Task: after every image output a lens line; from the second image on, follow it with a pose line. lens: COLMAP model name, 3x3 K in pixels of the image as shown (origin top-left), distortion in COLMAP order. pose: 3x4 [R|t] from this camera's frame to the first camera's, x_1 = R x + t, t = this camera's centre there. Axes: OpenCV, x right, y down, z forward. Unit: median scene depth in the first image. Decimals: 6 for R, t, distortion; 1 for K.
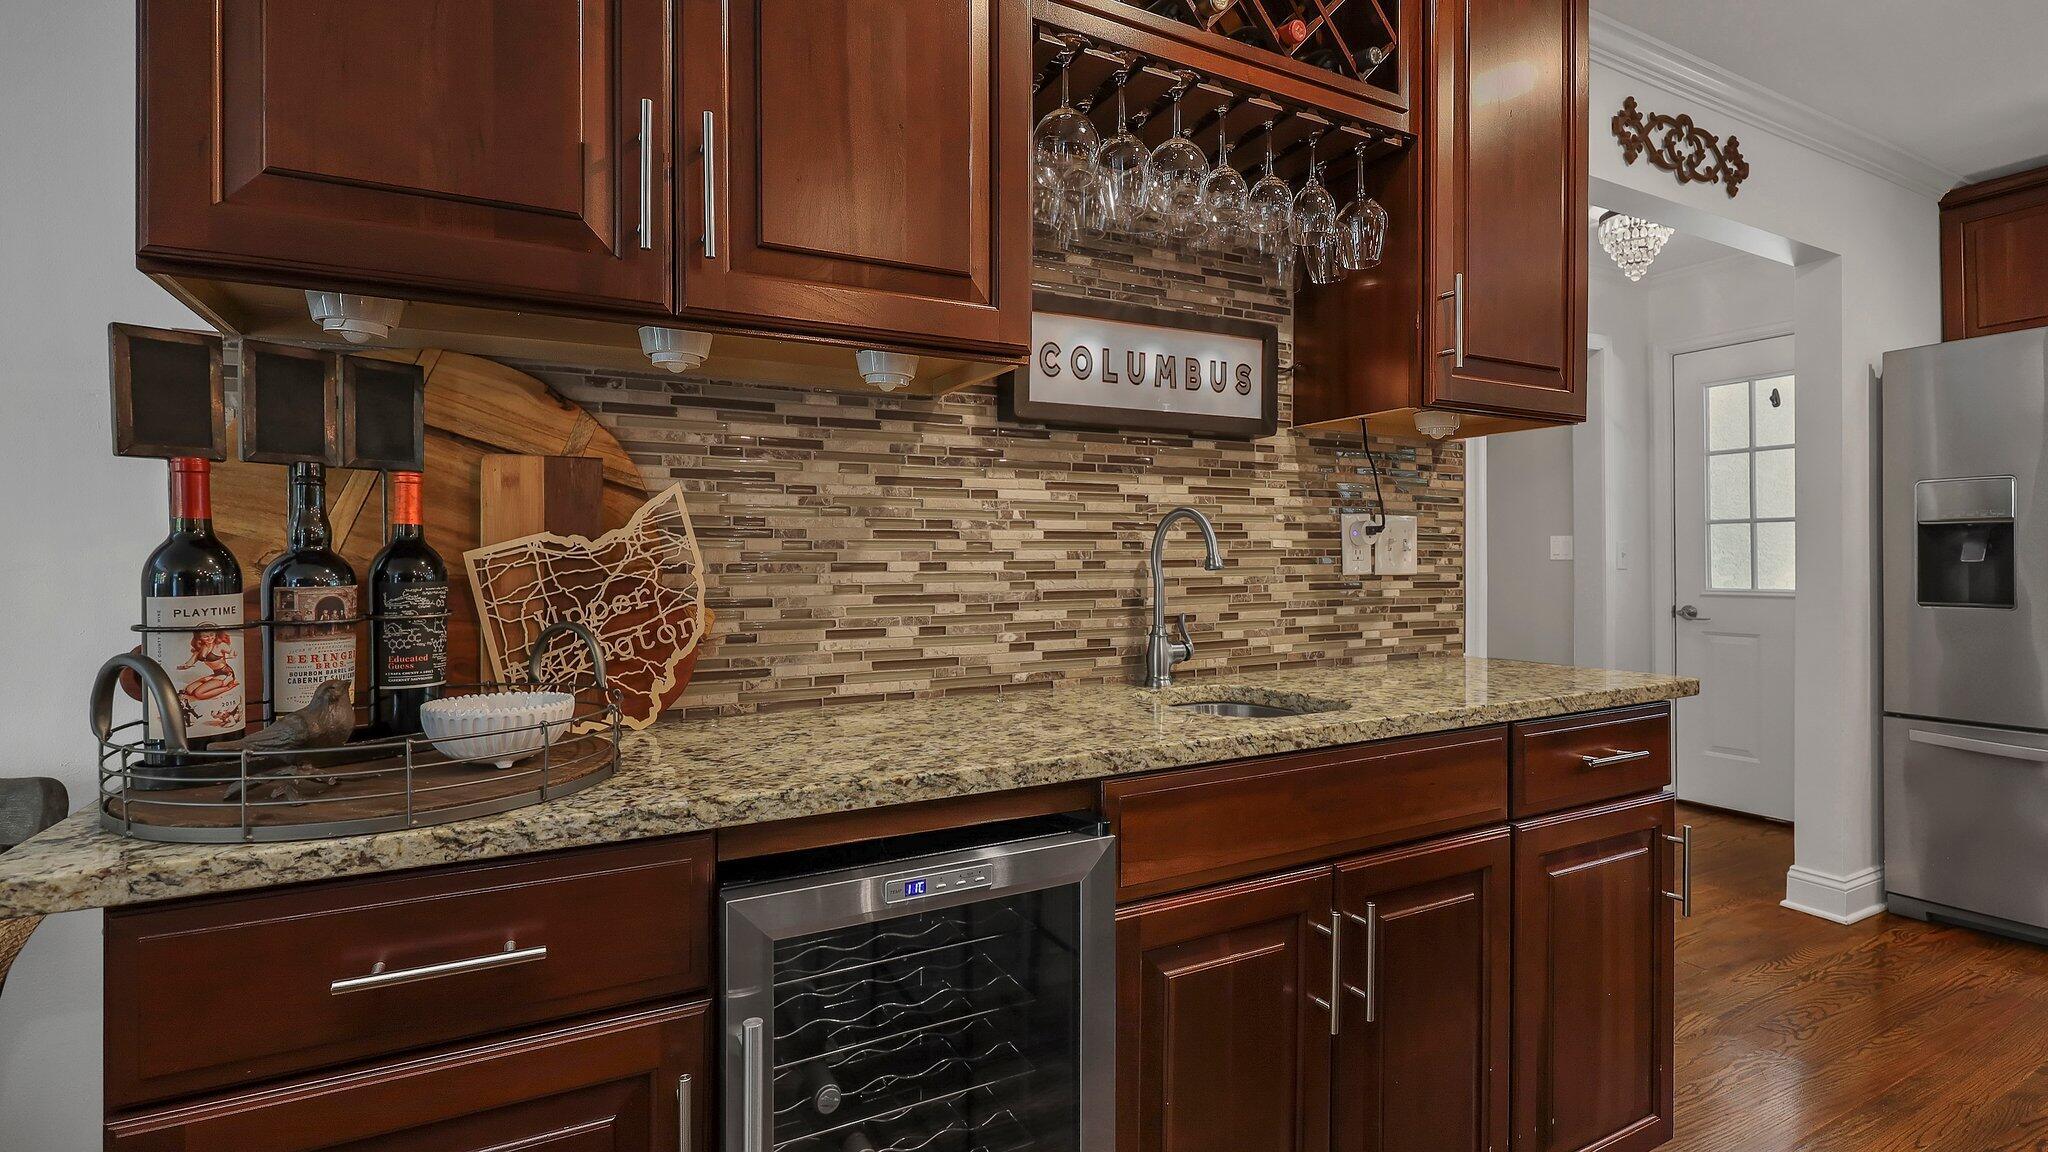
lens RADIAL K [[962.7, 0, 1019.6], [0, 962.7, 547.5], [0, 0, 1]] dist [0.008628, 0.000373]
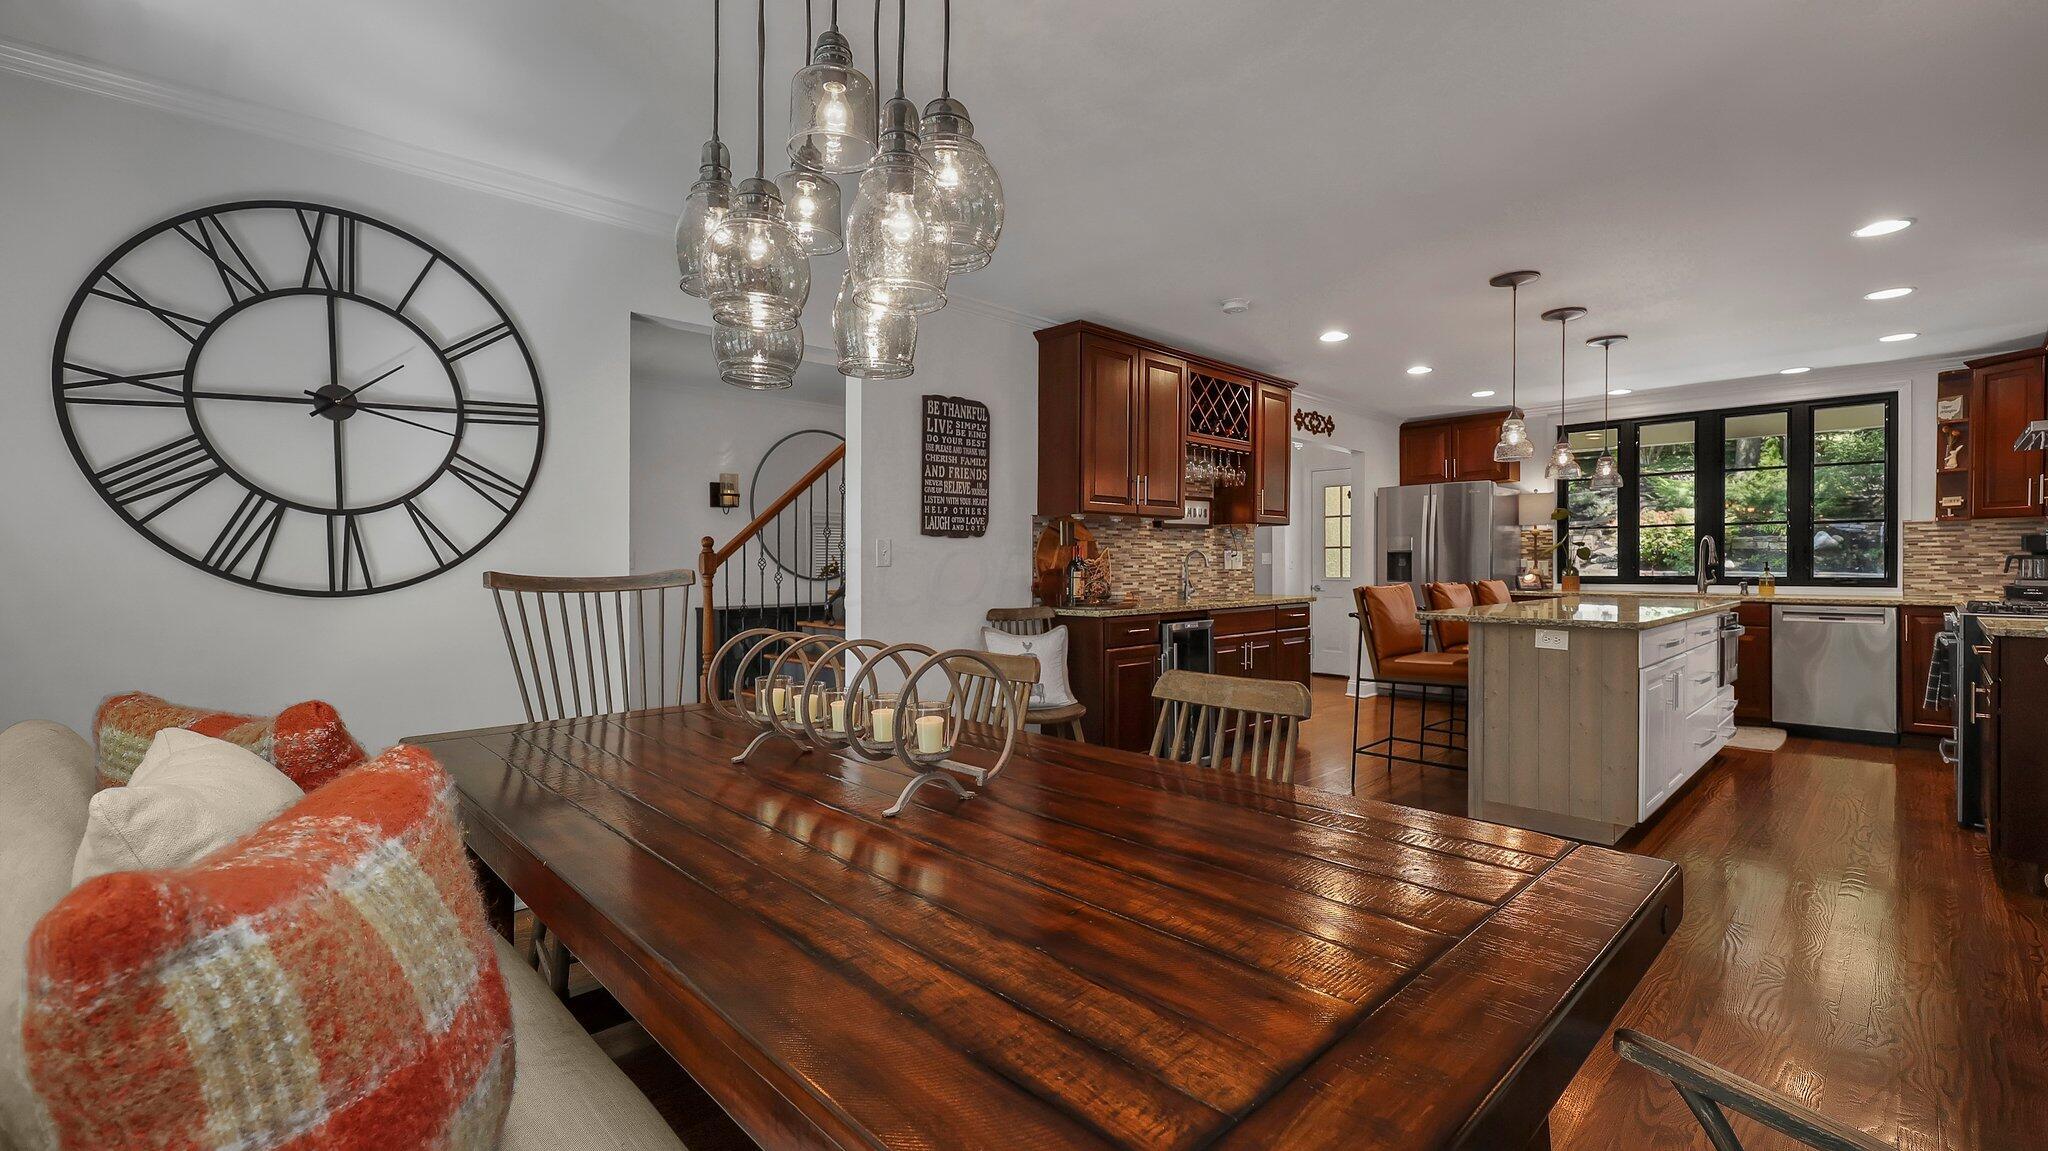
lens RADIAL K [[882.8, 0, 1021.2], [0, 882.8, 567.8], [0, 0, 1]] dist [0.000719, -0.000025]
pose [[0.961775, -0.001270, 0.273838, -1.244694], [-0.002724, 0.999895, 0.014204, -0.019219], [-0.273827, -0.014407, 0.961671, -1.840134]]
